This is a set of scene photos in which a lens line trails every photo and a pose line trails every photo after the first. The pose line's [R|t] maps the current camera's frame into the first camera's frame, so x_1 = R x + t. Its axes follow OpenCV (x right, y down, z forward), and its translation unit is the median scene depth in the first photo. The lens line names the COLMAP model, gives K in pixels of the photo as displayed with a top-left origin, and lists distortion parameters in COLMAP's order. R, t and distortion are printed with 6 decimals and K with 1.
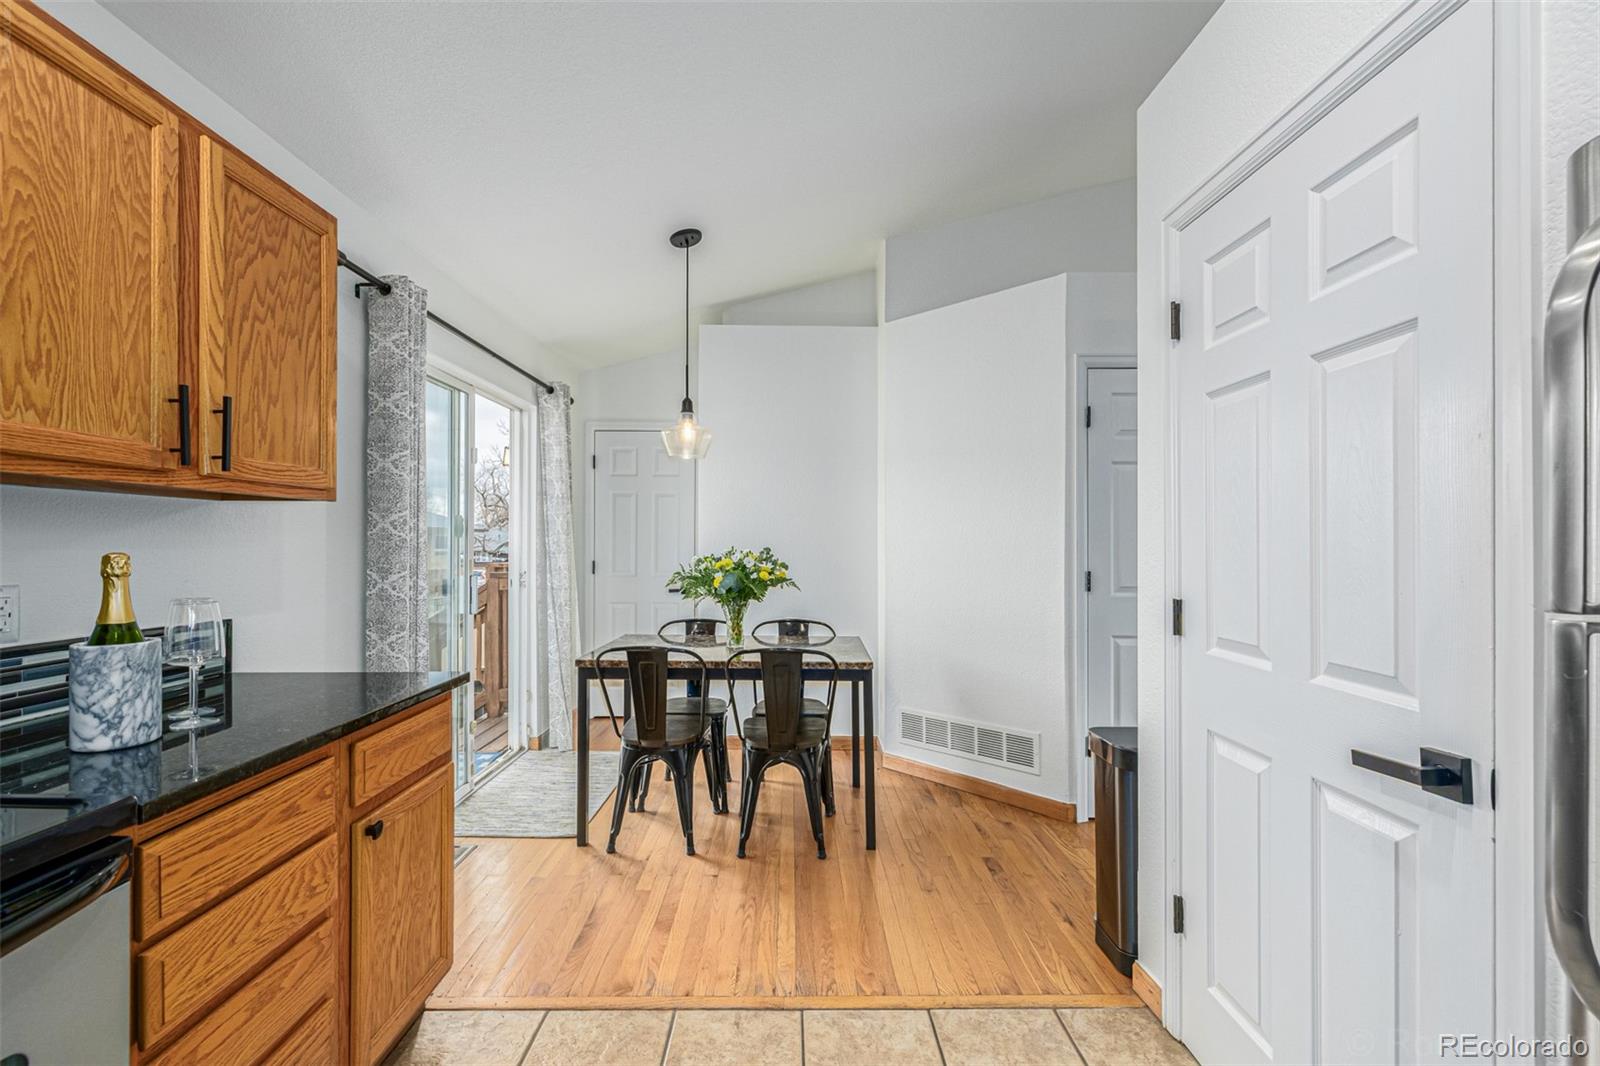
lens RADIAL K [[675.5, 0, 798.2], [0, 675.5, 540.2], [0, 0, 1]] dist [0.001785, -0.000051]
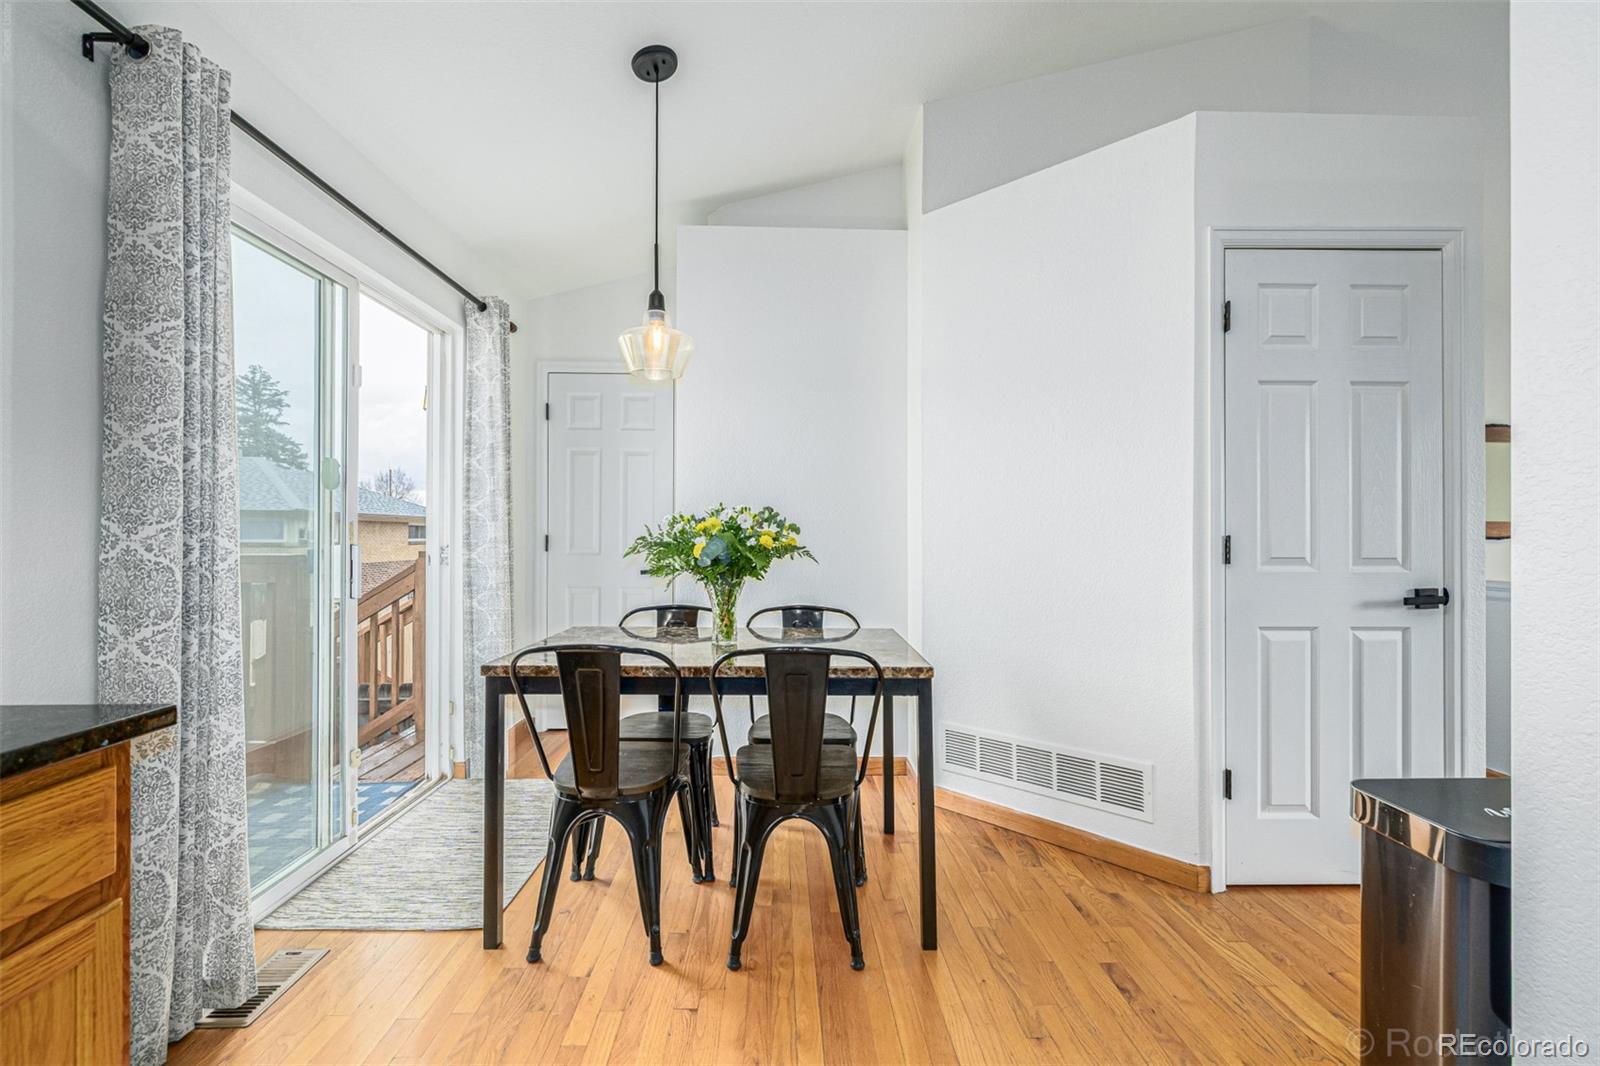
lens RADIAL K [[677.6, 0, 800.0], [0, 677.6, 533.0], [0, 0, 1]] dist [0.002768, -0.000016]
pose [[0.999781, 0.000742, 0.020933, -0.030540], [-0.000749, 1.000000, 0.000317, 0.043731], [-0.020933, -0.000332, 0.999781, 0.303051]]
